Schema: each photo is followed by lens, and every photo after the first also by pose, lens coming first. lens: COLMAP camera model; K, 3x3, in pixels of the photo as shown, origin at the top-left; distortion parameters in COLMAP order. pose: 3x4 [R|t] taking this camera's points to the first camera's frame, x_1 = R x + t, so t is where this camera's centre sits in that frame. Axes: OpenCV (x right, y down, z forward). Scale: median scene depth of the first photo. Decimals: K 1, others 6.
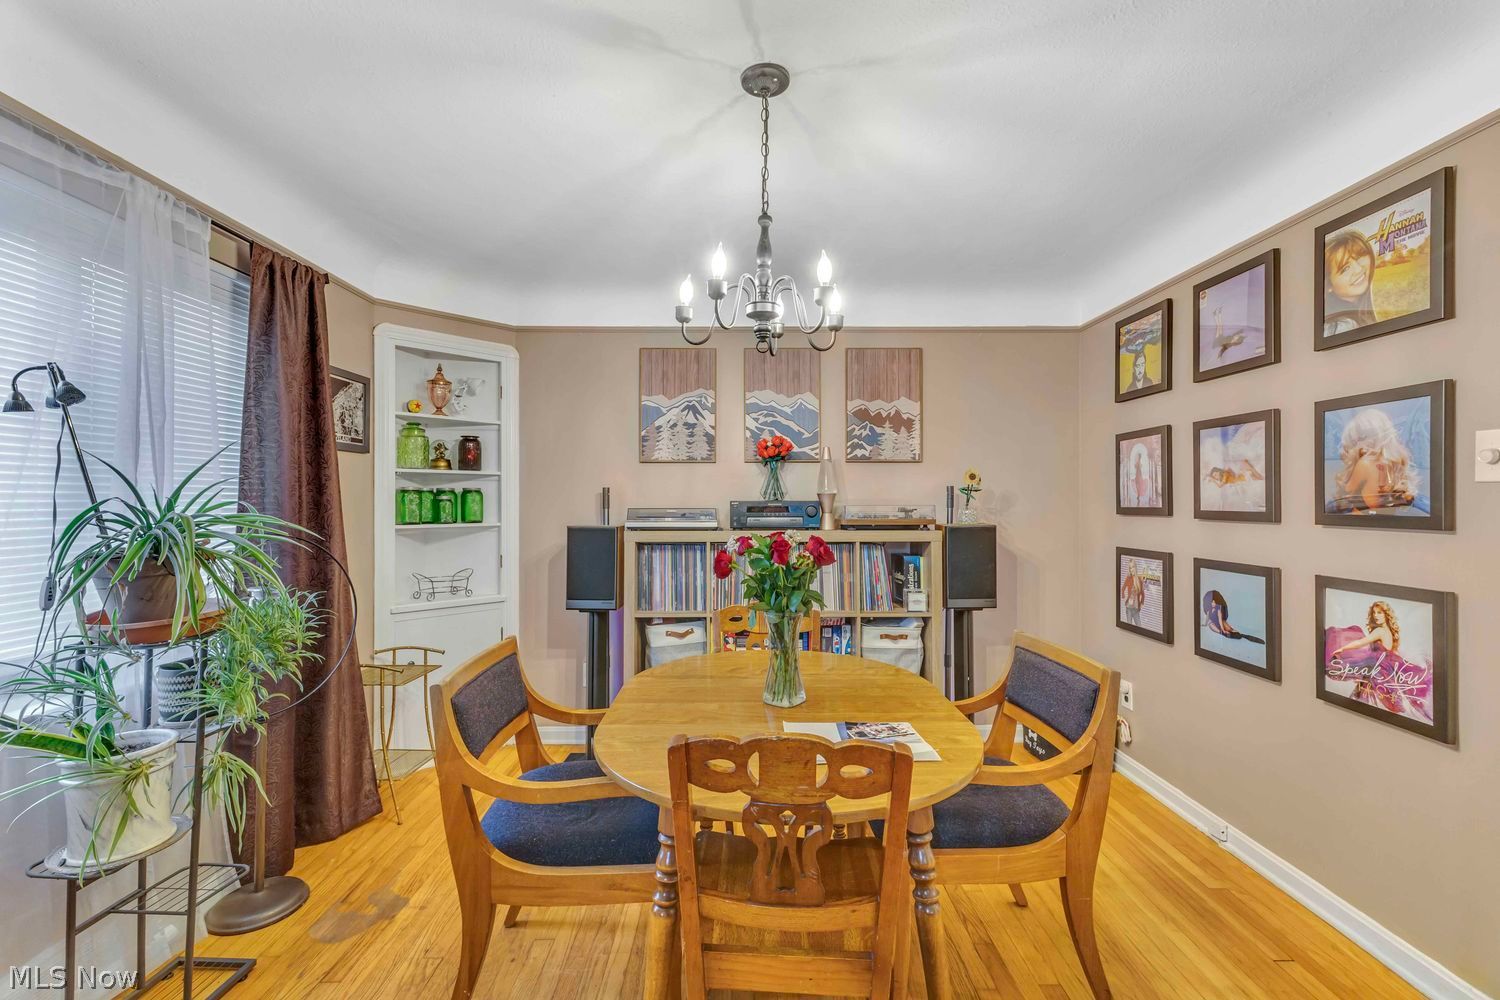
lens RADIAL K [[646.3, 0, 745.7], [0, 646.3, 498.0], [0, 0, 1]] dist [0.008381, -0.001420]
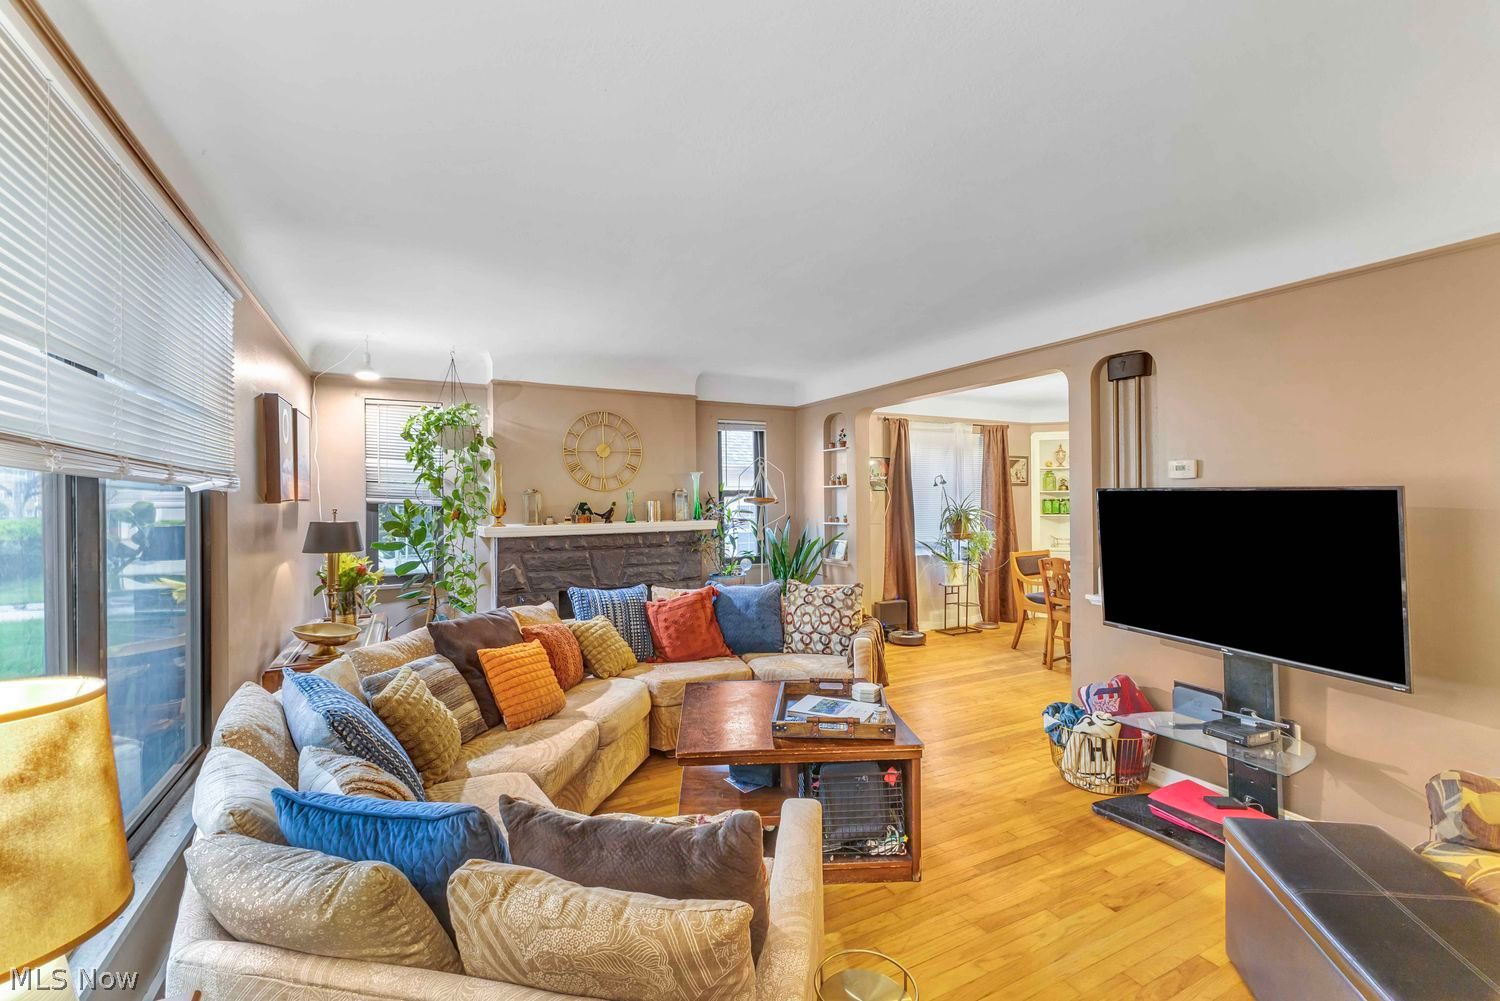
lens RADIAL K [[646.3, 0, 745.0], [0, 646.3, 500.8], [0, 0, 1]] dist [0.008381, -0.001420]
pose [[0.454323, -0.007653, -0.890804, 1.561591], [0.013303, 0.999910, -0.001805, -0.028374], [0.890738, -0.011030, 0.454384, -1.519481]]
